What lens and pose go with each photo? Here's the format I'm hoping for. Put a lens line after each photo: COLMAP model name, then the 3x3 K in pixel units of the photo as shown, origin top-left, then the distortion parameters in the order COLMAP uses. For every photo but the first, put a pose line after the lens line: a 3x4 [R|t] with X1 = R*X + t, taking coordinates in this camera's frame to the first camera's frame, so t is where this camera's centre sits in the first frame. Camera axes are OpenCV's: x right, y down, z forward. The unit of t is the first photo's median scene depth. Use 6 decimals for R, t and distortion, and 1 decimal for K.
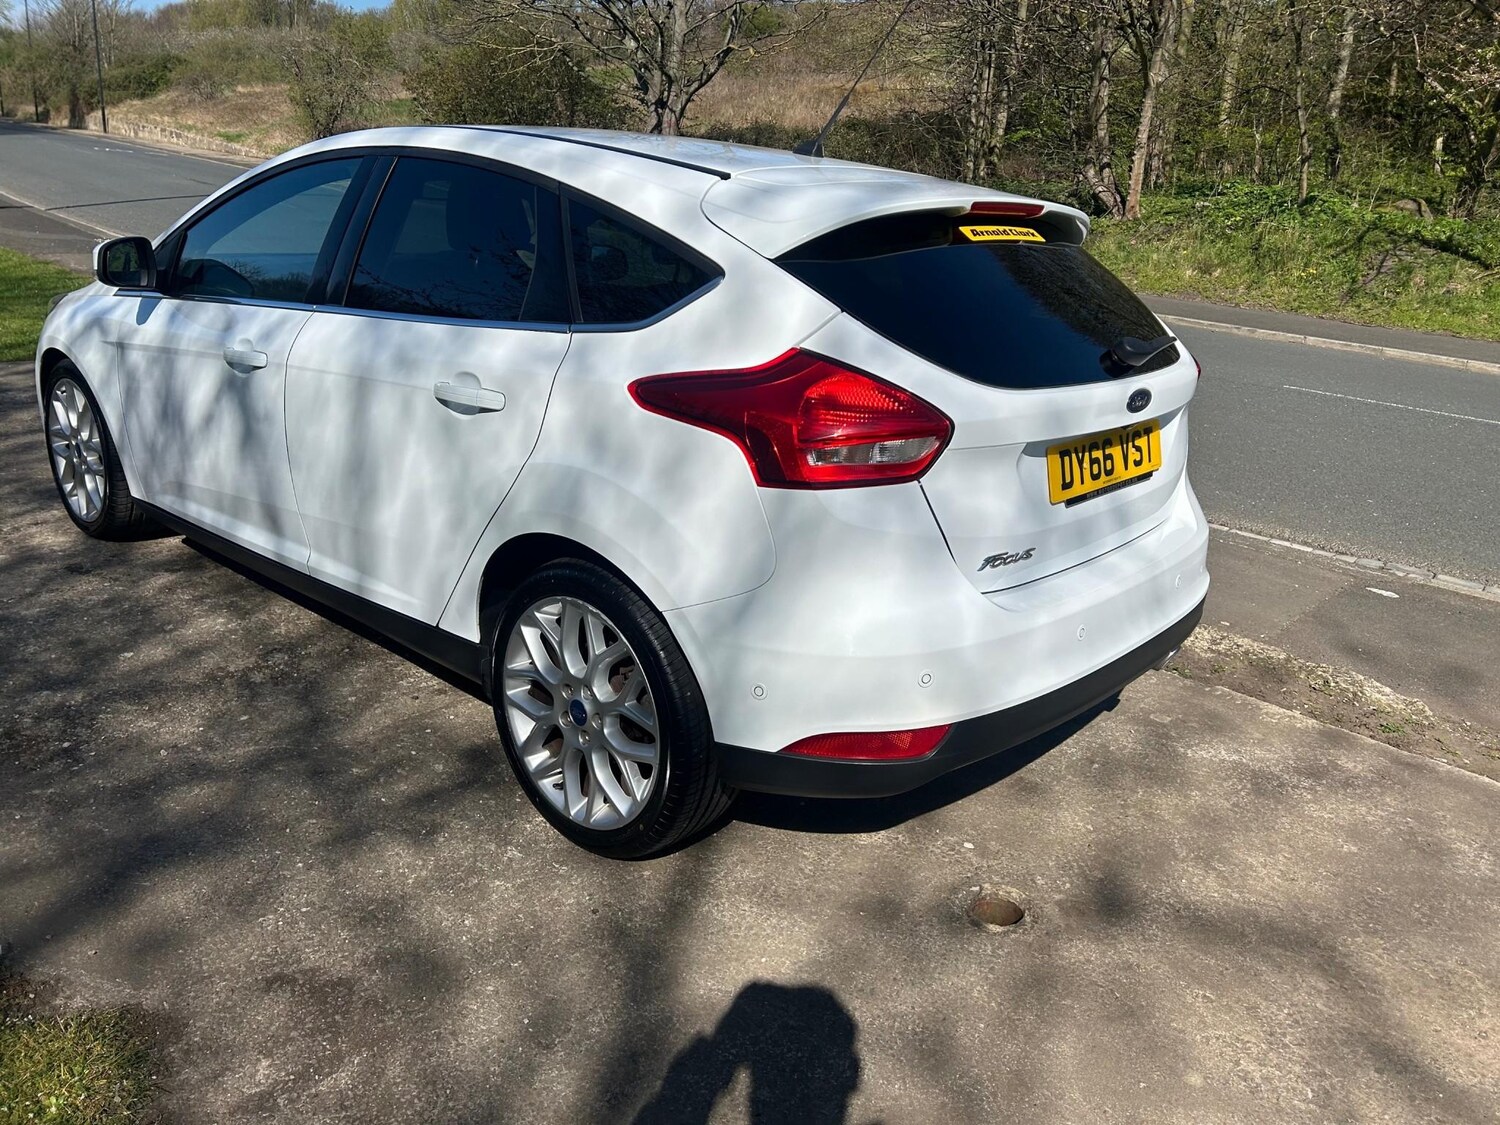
lens RADIAL K [[1124.1, 0, 750.0], [0, 1124.1, 562.5], [0, 0, 1]] dist [0.062827, -0.068812]
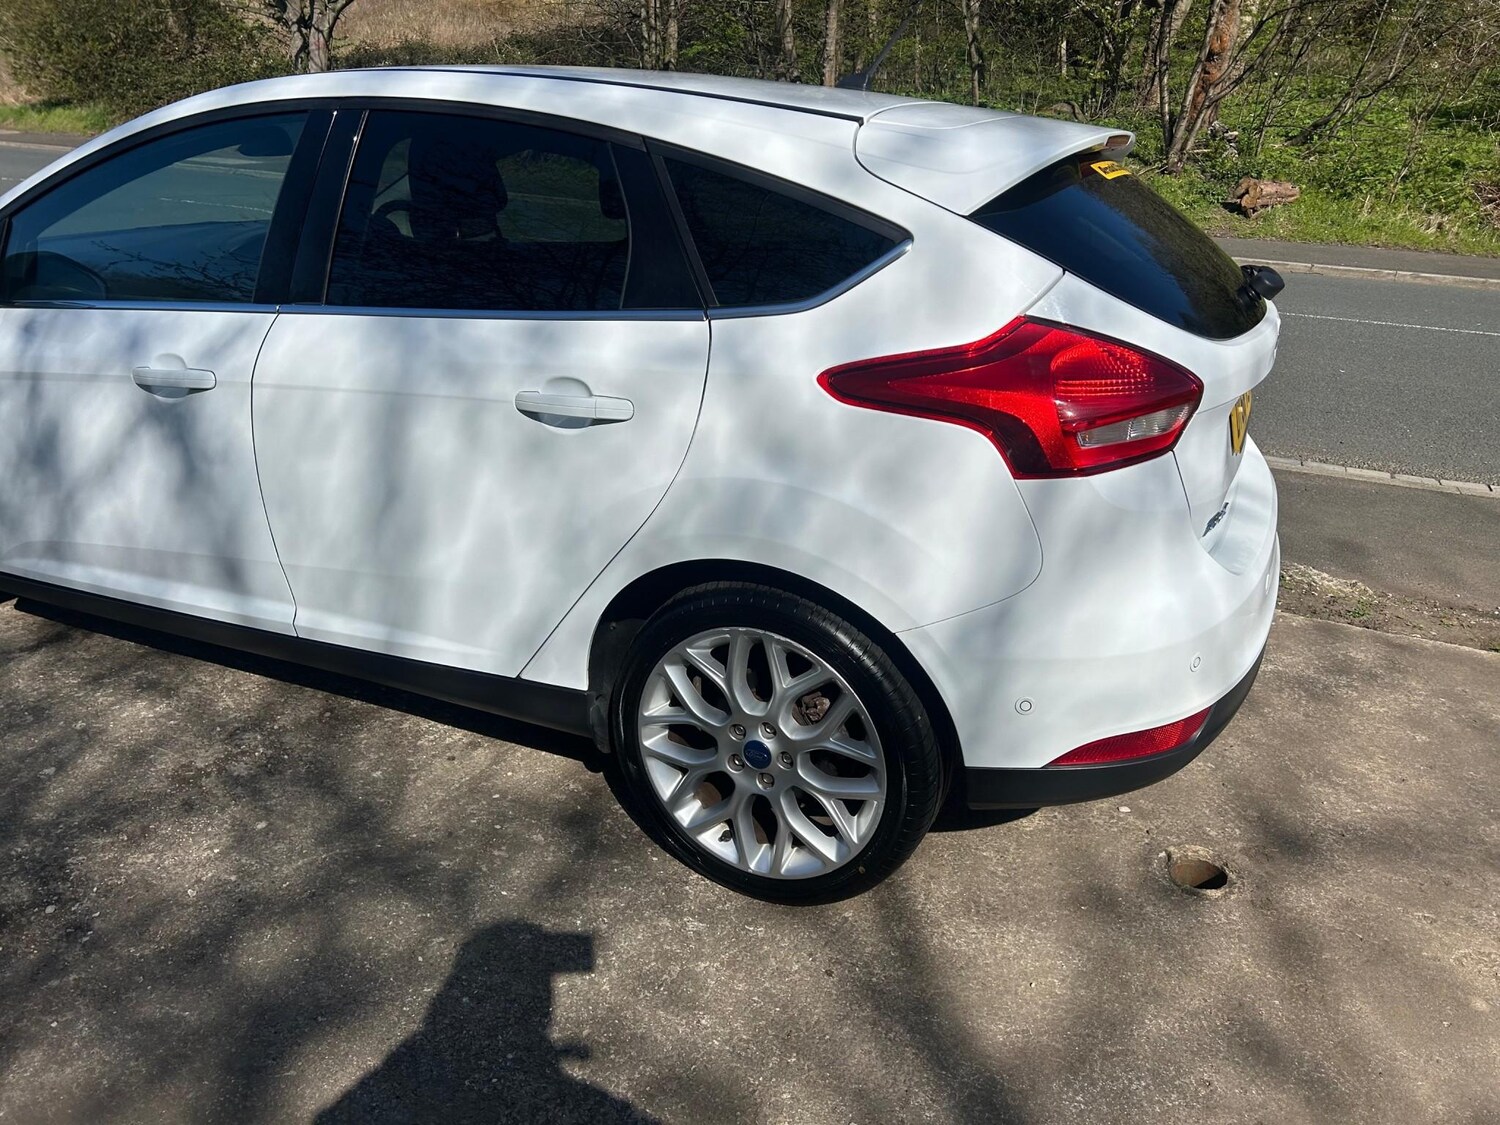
lens RADIAL K [[1124.1, 0, 750.0], [0, 1124.1, 562.5], [0, 0, 1]] dist [0.062827, -0.068812]
pose [[0.956323, -0.143236, 0.254815, -0.335208], [0.126873, 0.988718, 0.079621, -0.078932], [-0.263345, -0.043815, 0.963706, 0.155167]]
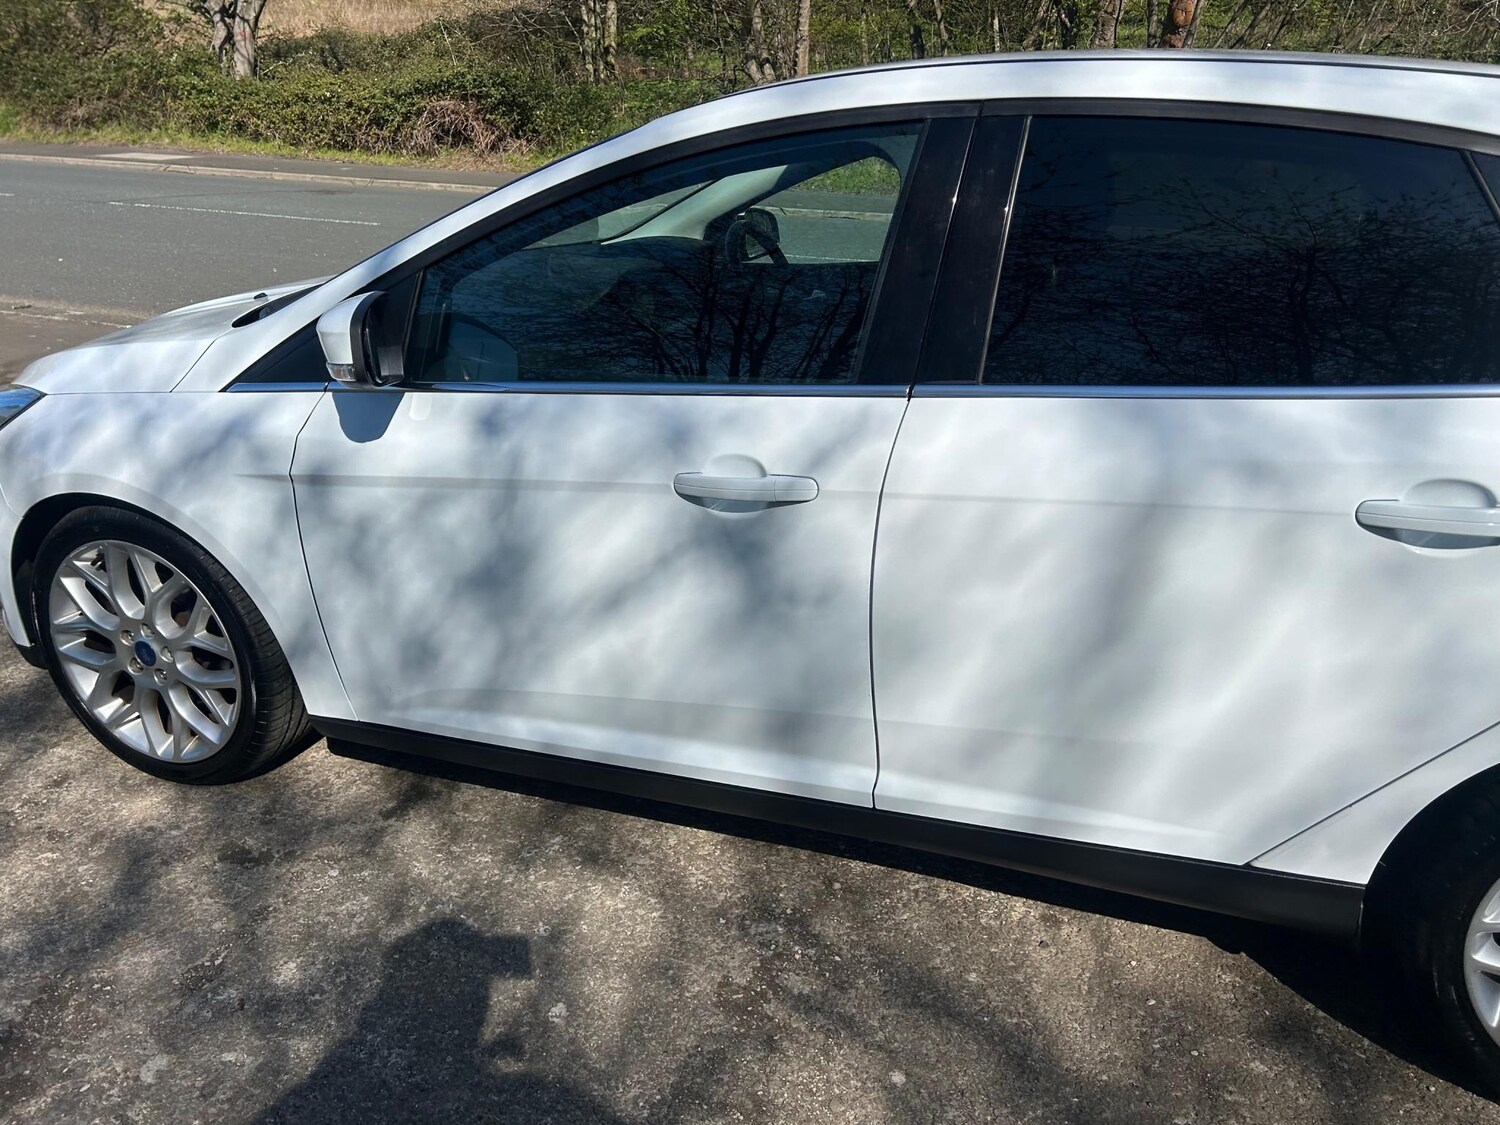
lens RADIAL K [[1124.1, 0, 750.0], [0, 1124.1, 562.5], [0, 0, 1]] dist [0.062827, -0.068812]
pose [[0.926118, -0.197278, 0.321539, -0.756699], [0.172638, 0.979508, 0.103728, -0.239838], [-0.335414, -0.040555, 0.941198, 0.535068]]
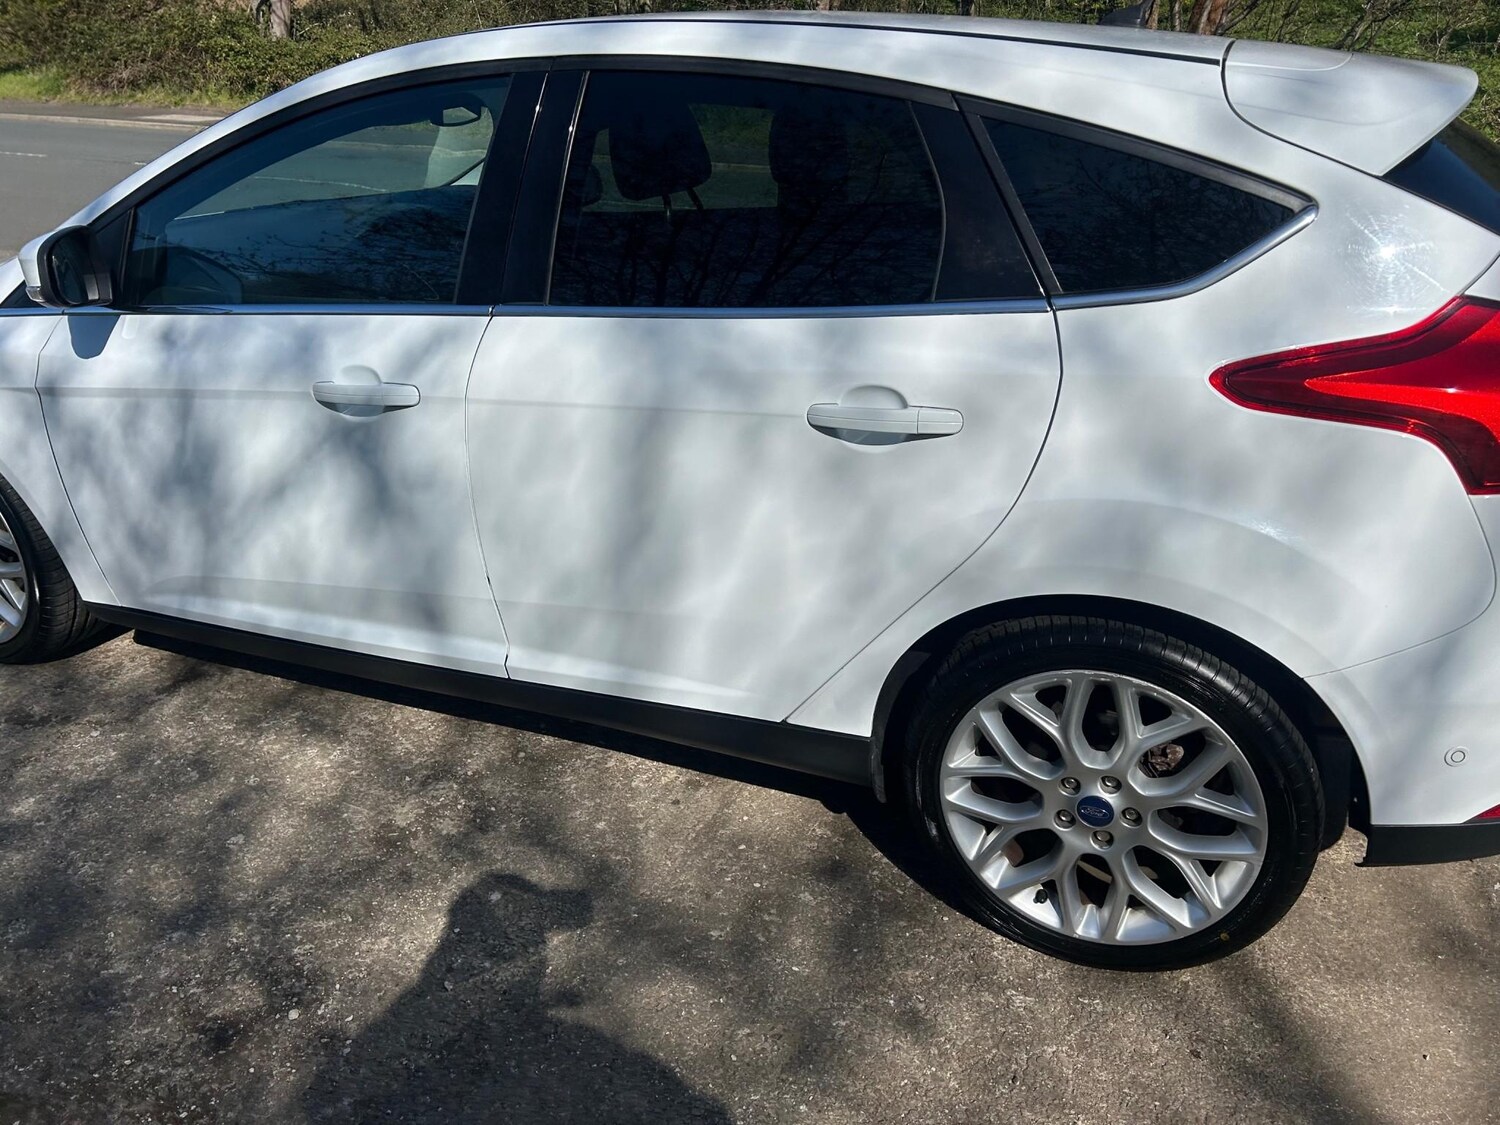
lens RADIAL K [[1115.7, 0, 750.2], [0, 1115.7, 584.3], [0, 0, 1]] dist [0.063377, -0.069607]
pose [[0.944149, -0.195631, 0.265164, -0.508519], [0.162115, 0.976342, 0.143091, -0.152467], [-0.286884, -0.092112, 0.953527, 0.329876]]
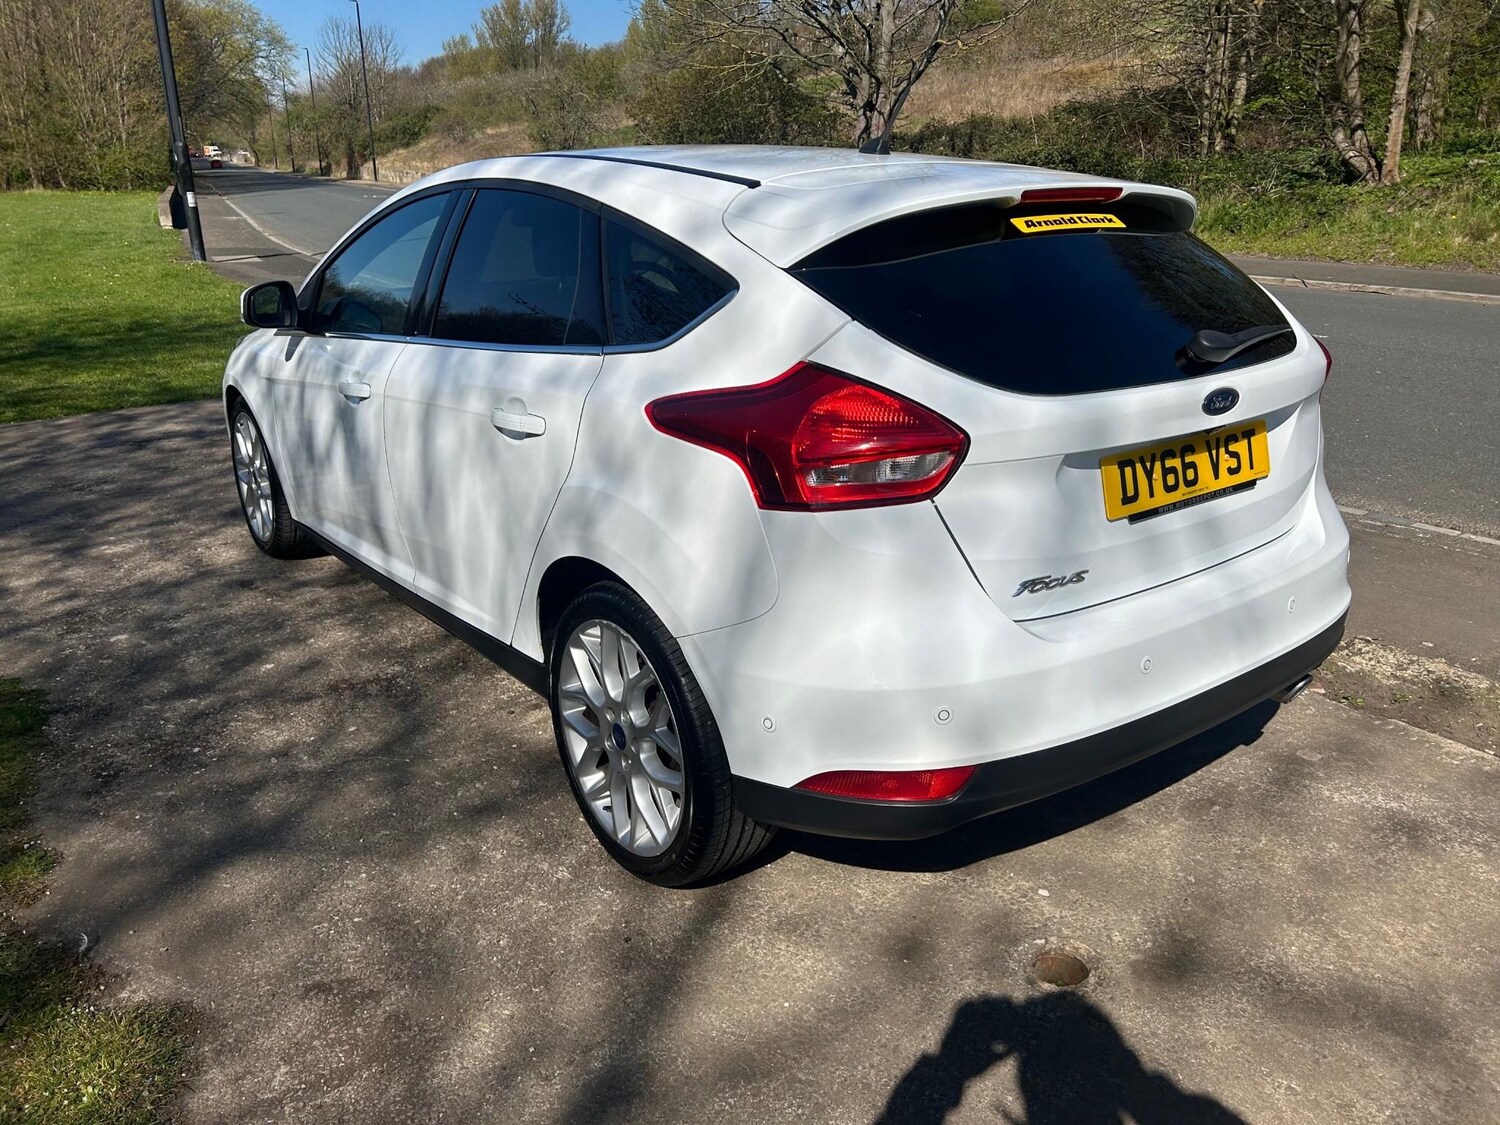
lens RADIAL K [[1122.1, 0, 727.9], [0, 1122.1, 565.7], [0, 0, 1]] dist [0.050643, -0.047308]
pose [[0.976051, -0.004989, -0.217486, 0.146283], [0.004824, 0.999988, -0.001293, -0.014330], [0.217490, 0.000213, 0.976063, 0.052441]]
